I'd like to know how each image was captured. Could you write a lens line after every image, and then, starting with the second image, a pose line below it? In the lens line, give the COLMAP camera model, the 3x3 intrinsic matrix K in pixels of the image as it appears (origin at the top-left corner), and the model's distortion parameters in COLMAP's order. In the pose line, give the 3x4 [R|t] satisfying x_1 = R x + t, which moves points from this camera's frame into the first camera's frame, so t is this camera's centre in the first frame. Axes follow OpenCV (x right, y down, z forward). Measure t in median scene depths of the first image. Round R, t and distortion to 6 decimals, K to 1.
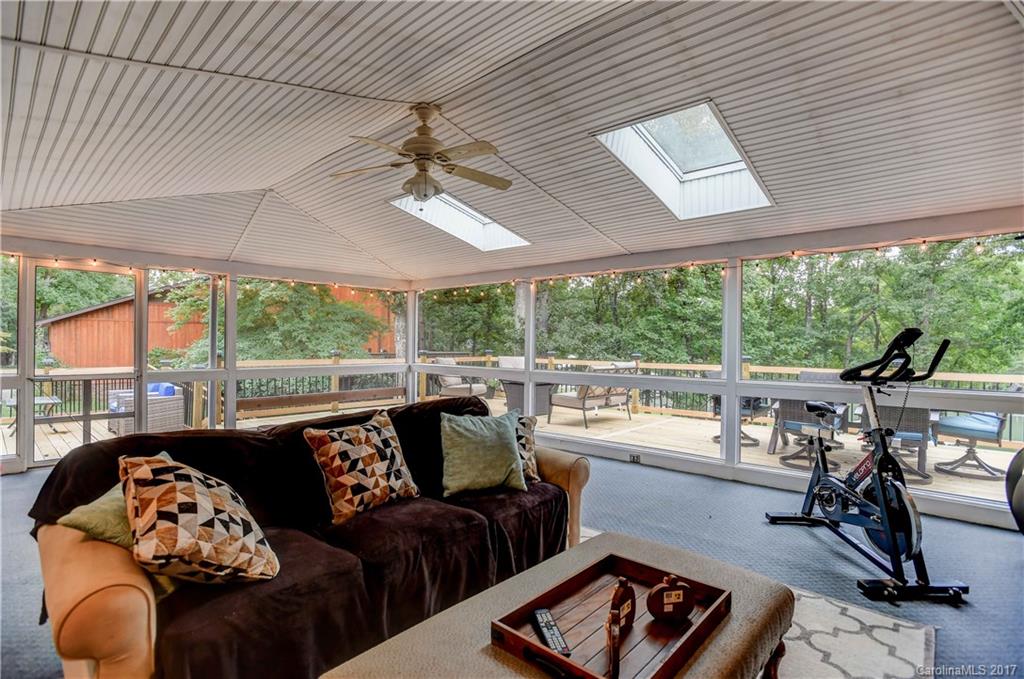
lens RADIAL K [[506.0, 0, 514.2], [0, 506.0, 341.6], [0, 0, 1]] dist [-0.019429, 0.001990]
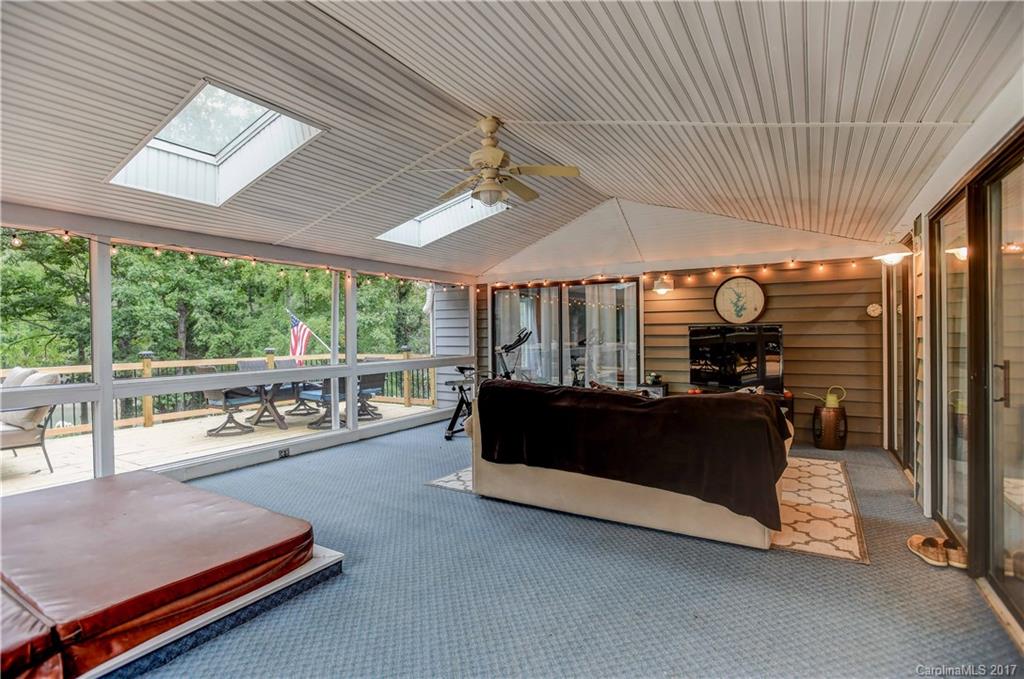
lens RADIAL K [[506.0, 0, 520.1], [0, 506.0, 338.3], [0, 0, 1]] dist [-0.019429, 0.001990]
pose [[-0.180925, -0.014559, 0.983389, -0.194219], [0.009026, 0.999824, 0.016463, -0.001511], [-0.983456, 0.011855, -0.180761, 0.172389]]
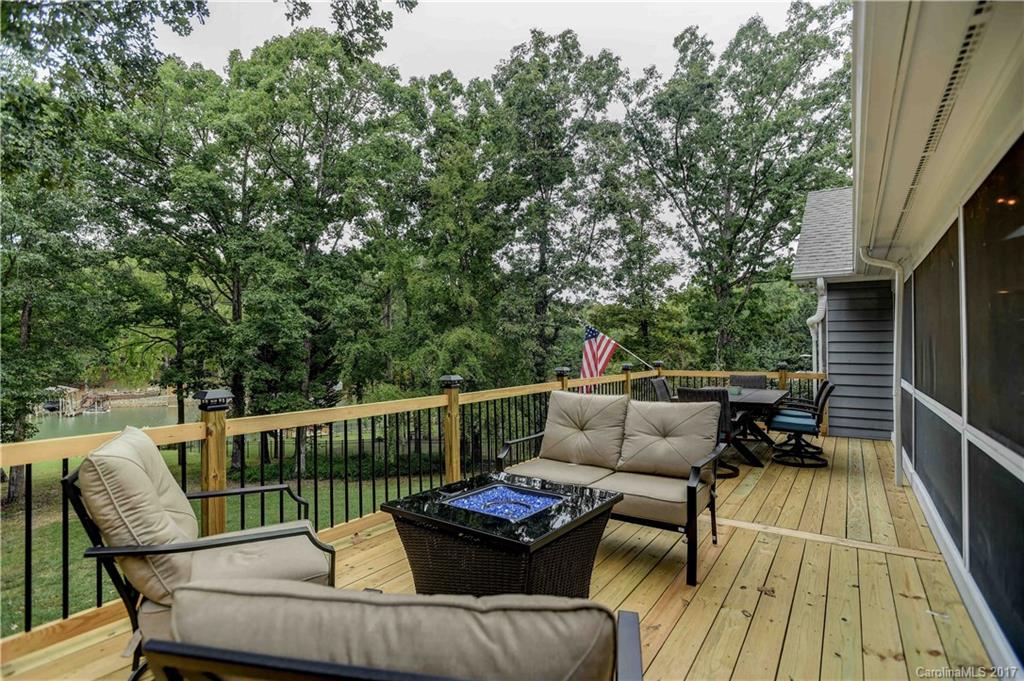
lens RADIAL K [[506.0, 0, 503.9], [0, 506.0, 342.6], [0, 0, 1]] dist [-0.019429, 0.001990]
pose [[-0.120195, -0.001849, 0.992749, -0.104462], [-0.002531, 0.999996, 0.001556, -0.003333], [-0.992747, -0.002326, -0.120199, 0.401820]]
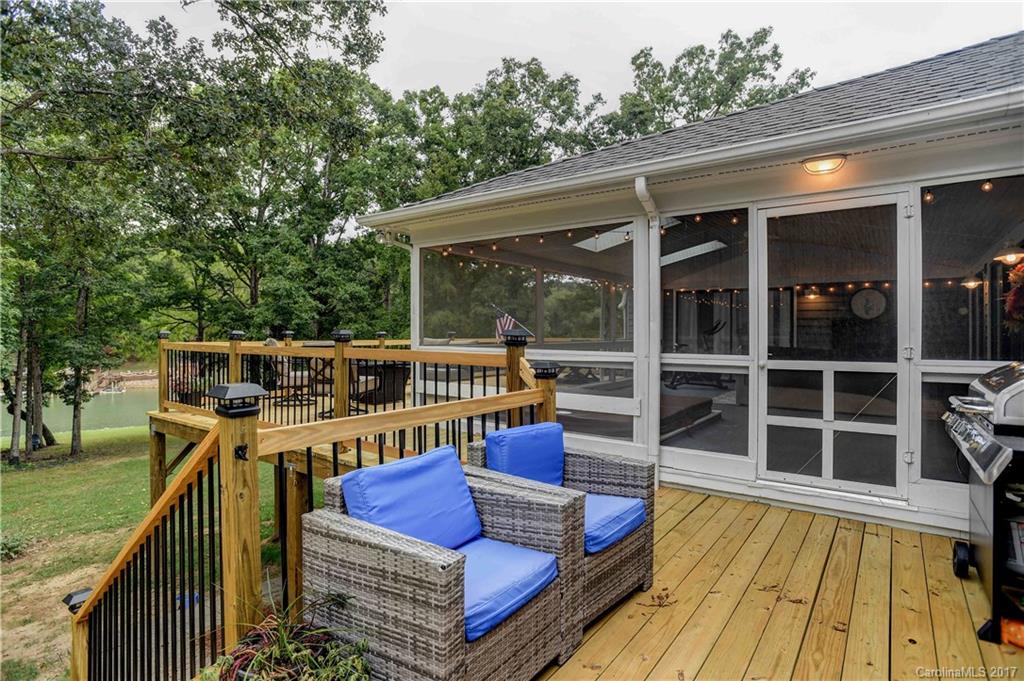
lens RADIAL K [[541.7, 0, 504.2], [0, 541.7, 333.3], [0, 0, 1]] dist [-0.011777, 0.000132]
pose [[-0.085623, -0.013516, 0.996236, -0.359391], [-0.005432, 0.999899, 0.013099, 0.003663], [-0.996313, -0.004290, -0.085687, 0.337637]]
